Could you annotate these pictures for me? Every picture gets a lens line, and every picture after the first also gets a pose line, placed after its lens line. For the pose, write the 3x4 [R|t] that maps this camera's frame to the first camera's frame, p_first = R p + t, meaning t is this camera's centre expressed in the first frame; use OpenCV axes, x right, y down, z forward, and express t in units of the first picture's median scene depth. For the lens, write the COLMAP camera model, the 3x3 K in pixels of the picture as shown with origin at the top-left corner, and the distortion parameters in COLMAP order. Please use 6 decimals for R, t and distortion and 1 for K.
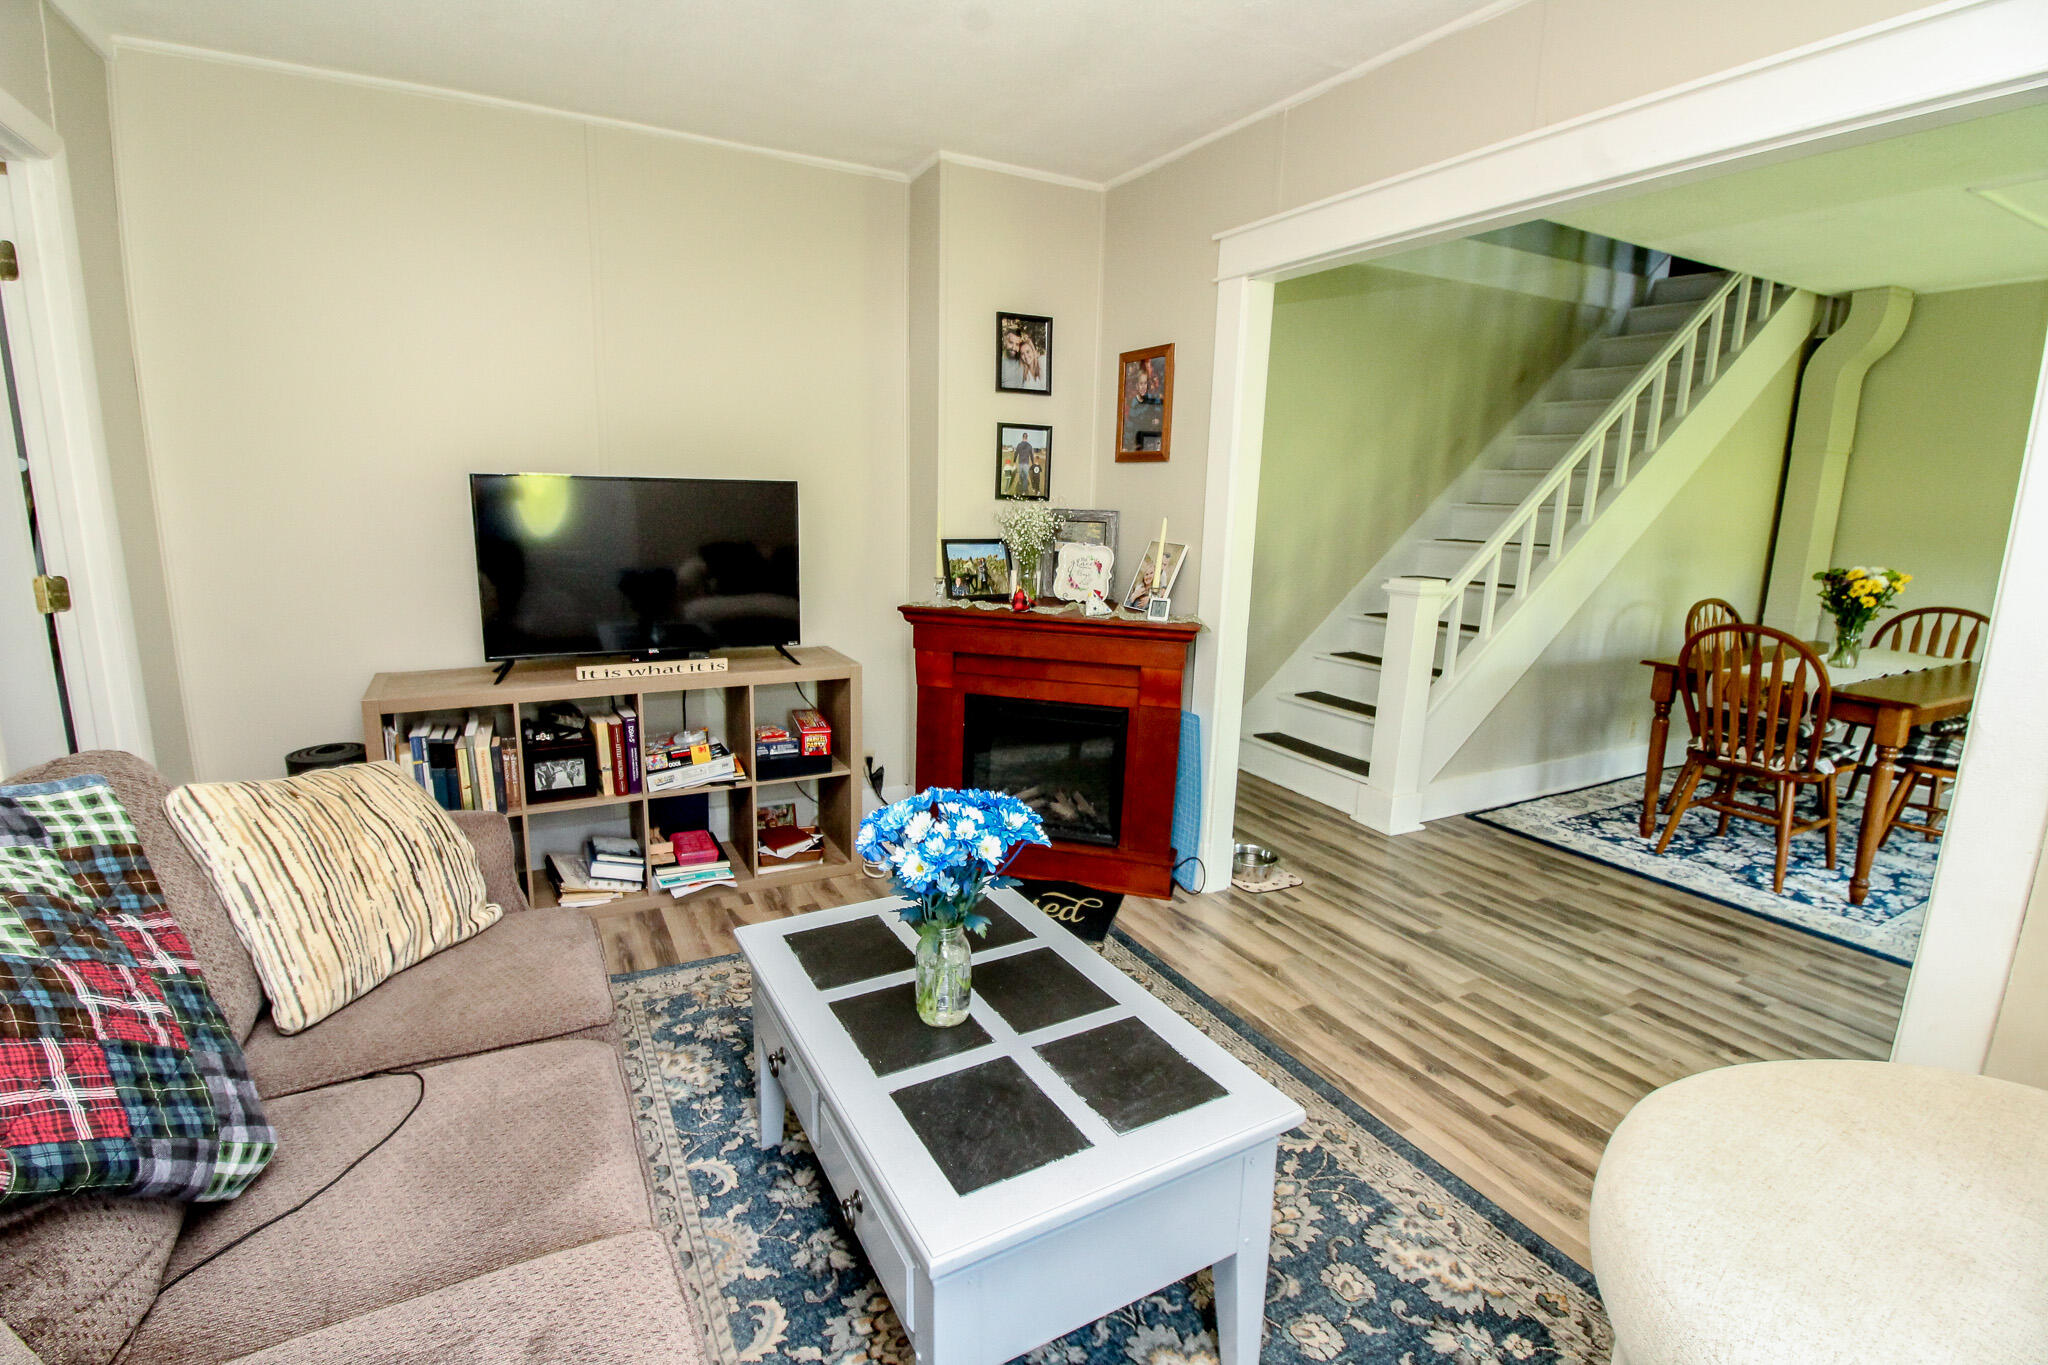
lens RADIAL K [[943.2, 0, 1006.0], [0, 943.2, 674.1], [0, 0, 1]] dist [-0.003323, -0.010971]
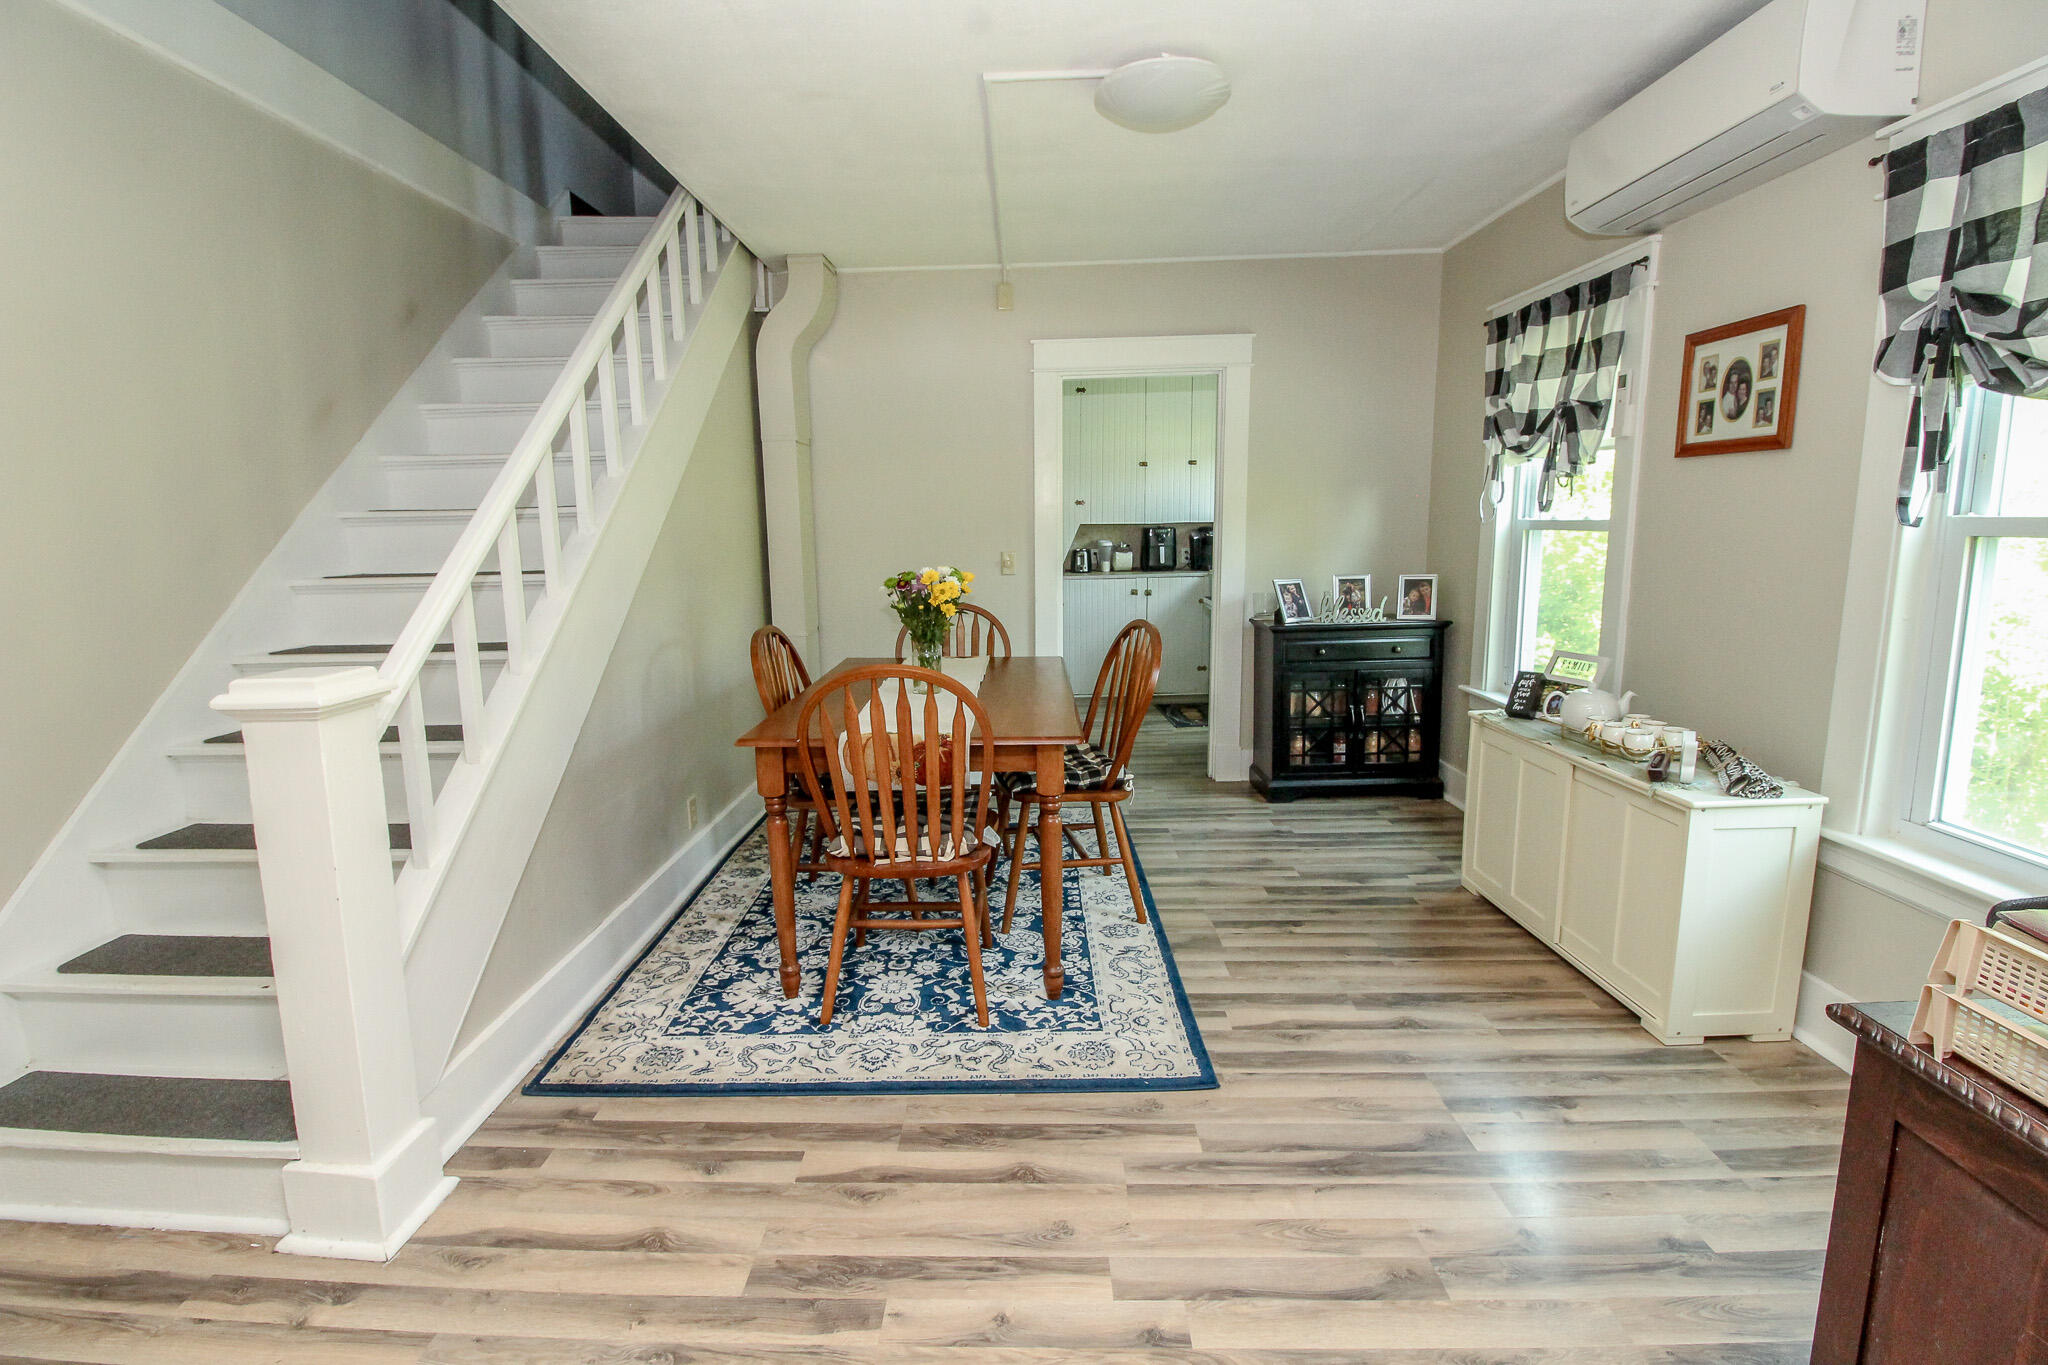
lens RADIAL K [[943.2, 0, 1002.6], [0, 943.2, 678.9], [0, 0, 1]] dist [-0.003323, -0.010971]
pose [[0.495256, -0.170455, 0.851861, 0.260387], [0.191978, 0.977794, 0.084041, -0.081847], [-0.847270, 0.121917, 0.516982, 0.577208]]
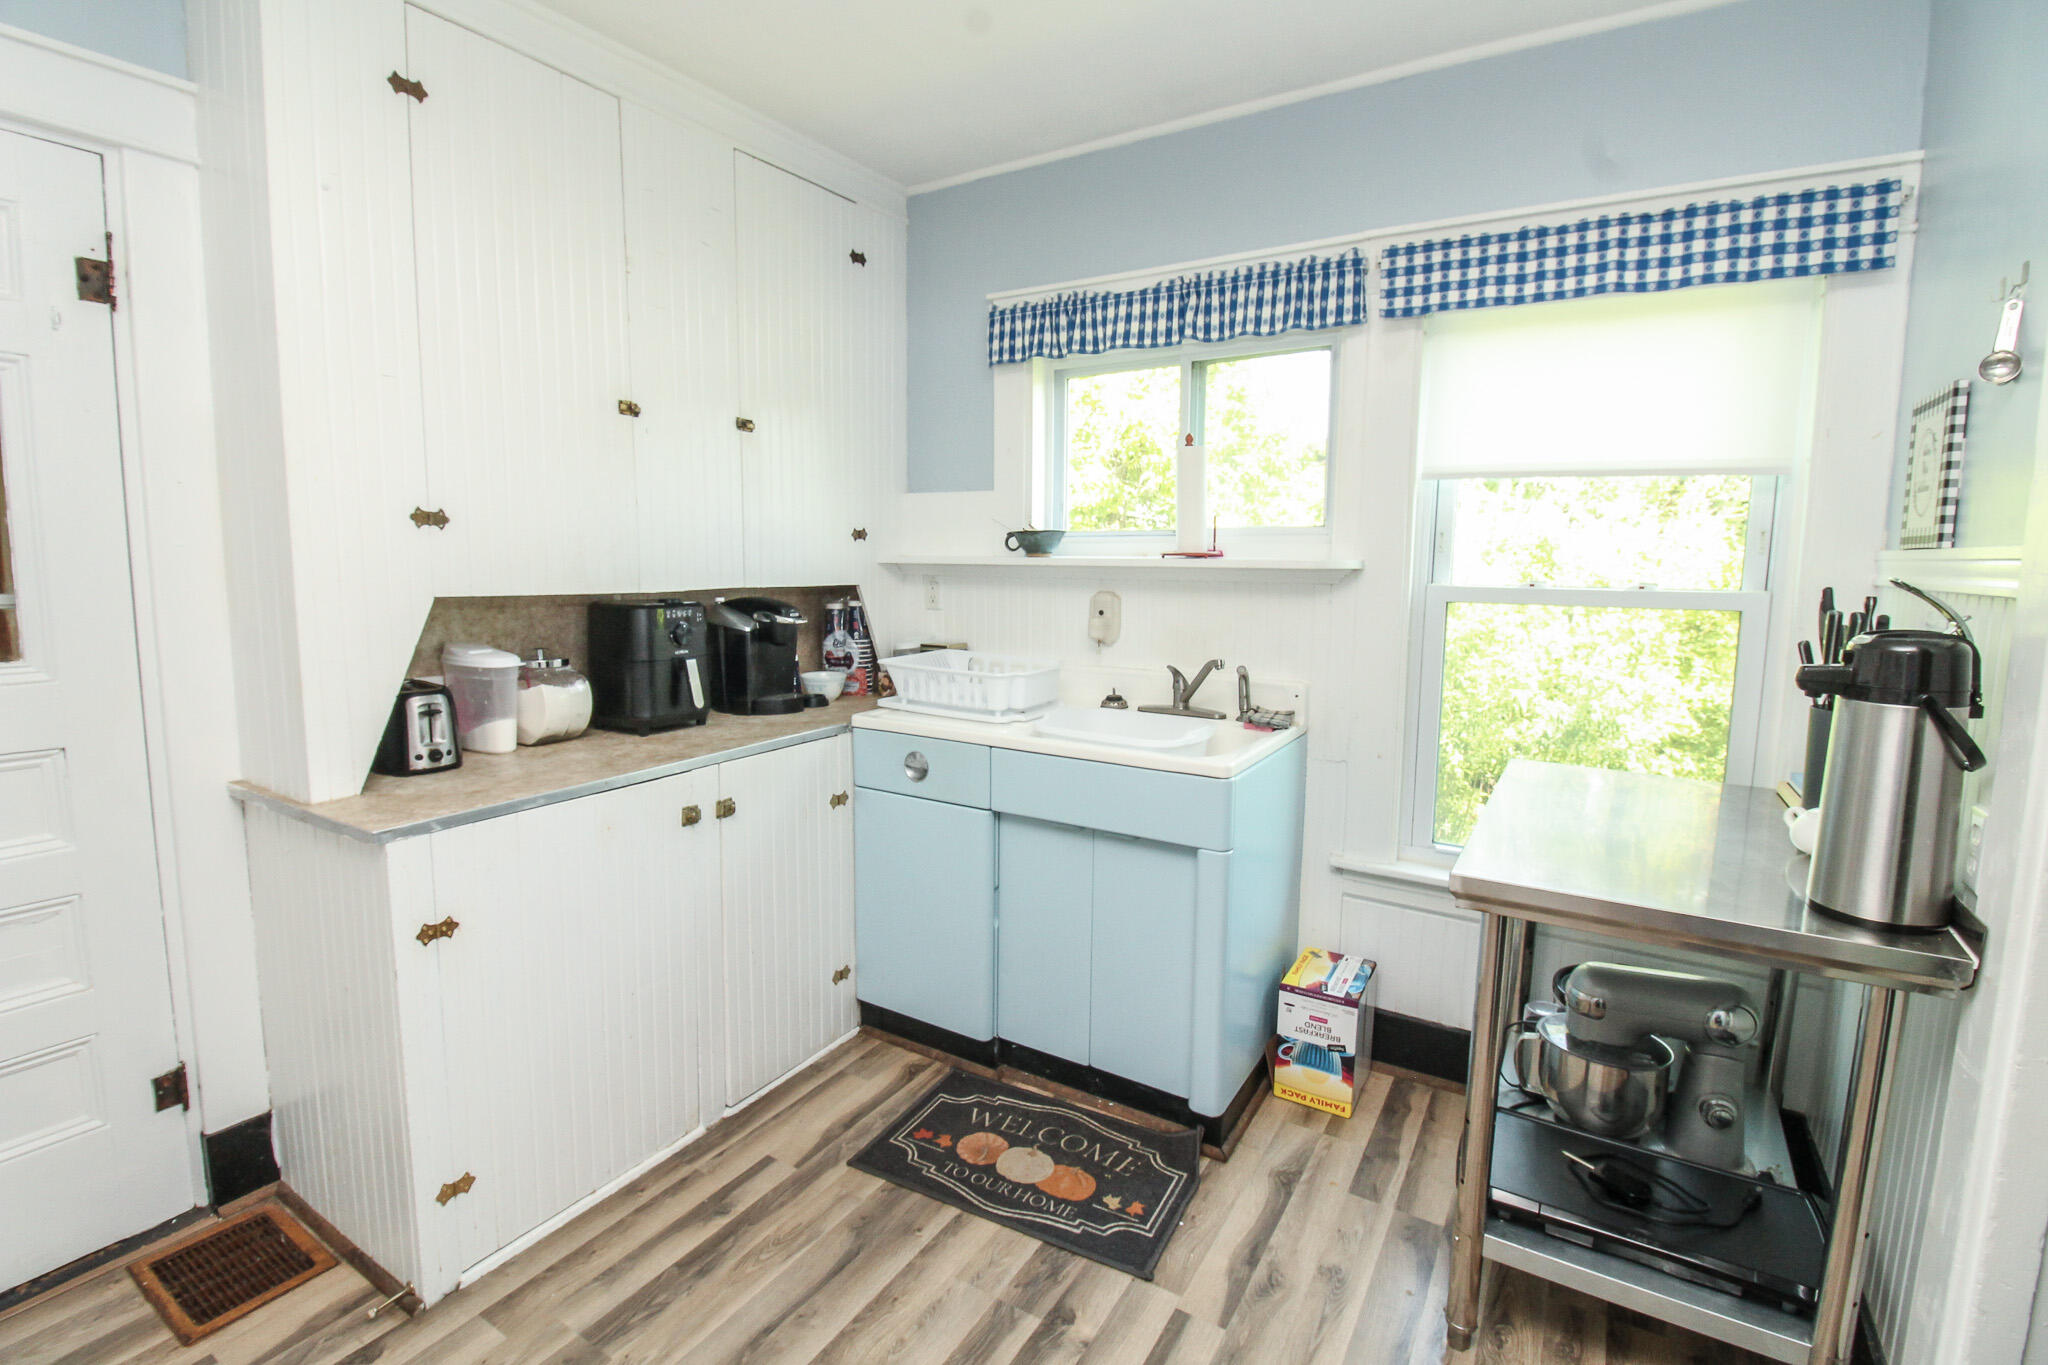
lens RADIAL K [[943.2, 0, 998.9], [0, 943.2, 675.1], [0, 0, 1]] dist [-0.003323, -0.010971]
pose [[-0.495690, -0.129641, 0.858769, 1.519064], [0.152072, 0.960565, 0.232786, -0.242981], [-0.855082, 0.245984, -0.456428, 1.443982]]
